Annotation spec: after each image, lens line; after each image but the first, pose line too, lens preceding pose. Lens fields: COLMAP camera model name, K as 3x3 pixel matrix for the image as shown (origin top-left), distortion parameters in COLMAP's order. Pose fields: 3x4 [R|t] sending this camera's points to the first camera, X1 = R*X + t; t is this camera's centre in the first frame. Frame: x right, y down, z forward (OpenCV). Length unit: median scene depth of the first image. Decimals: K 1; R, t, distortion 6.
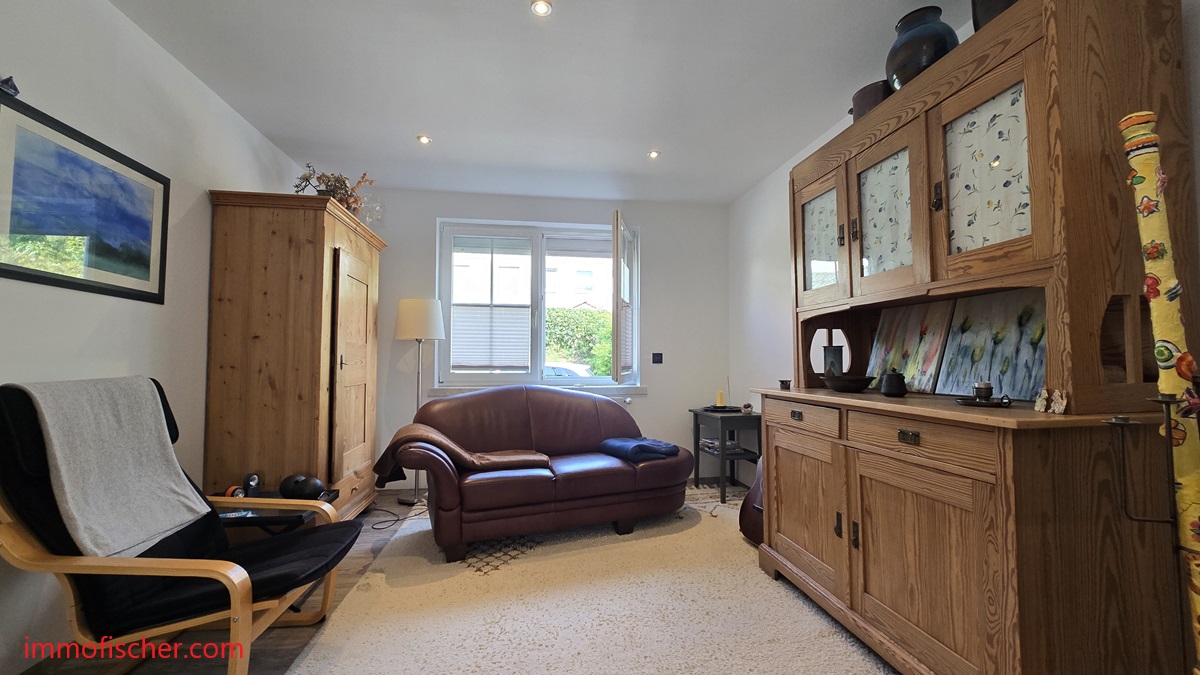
lens RADIAL K [[486.8, 0, 609.7], [0, 486.8, 331.2], [0, 0, 1]] dist [-0.003222, 0.000861]
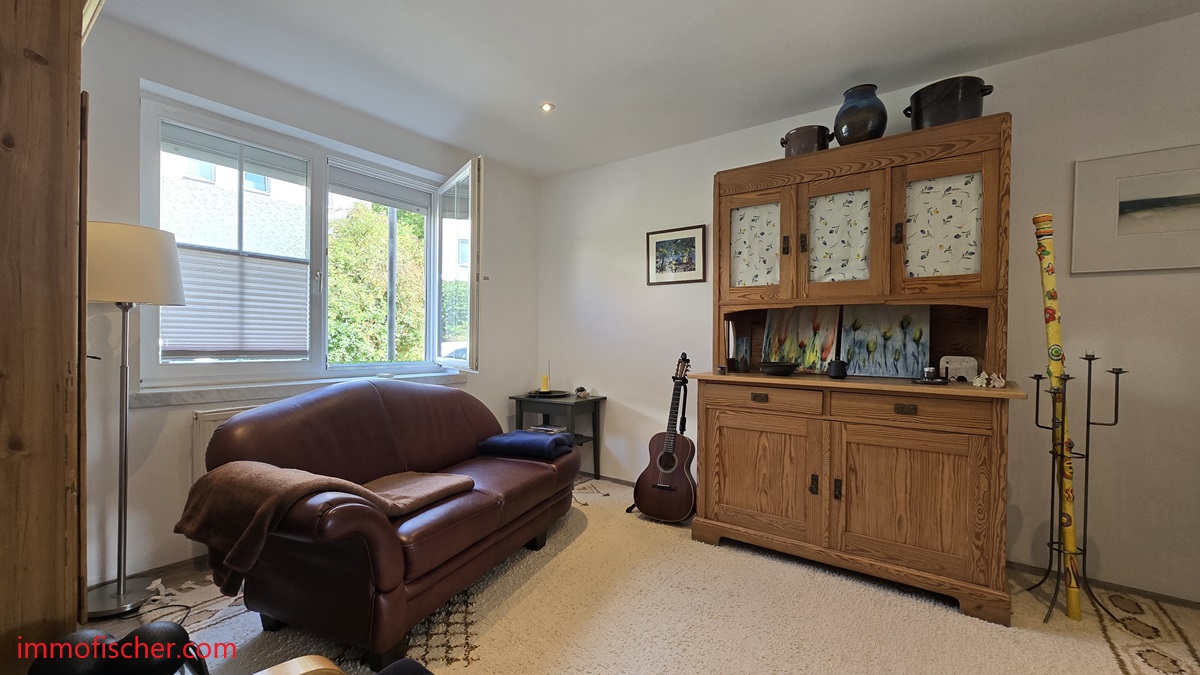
lens RADIAL K [[486.8, 0, 602.8], [0, 486.8, 333.1], [0, 0, 1]] dist [-0.003222, 0.000861]
pose [[0.713185, 0.017329, 0.700762, -0.832813], [-0.055668, 0.997937, 0.031978, 0.006829], [-0.698762, -0.061816, 0.712679, 0.556298]]
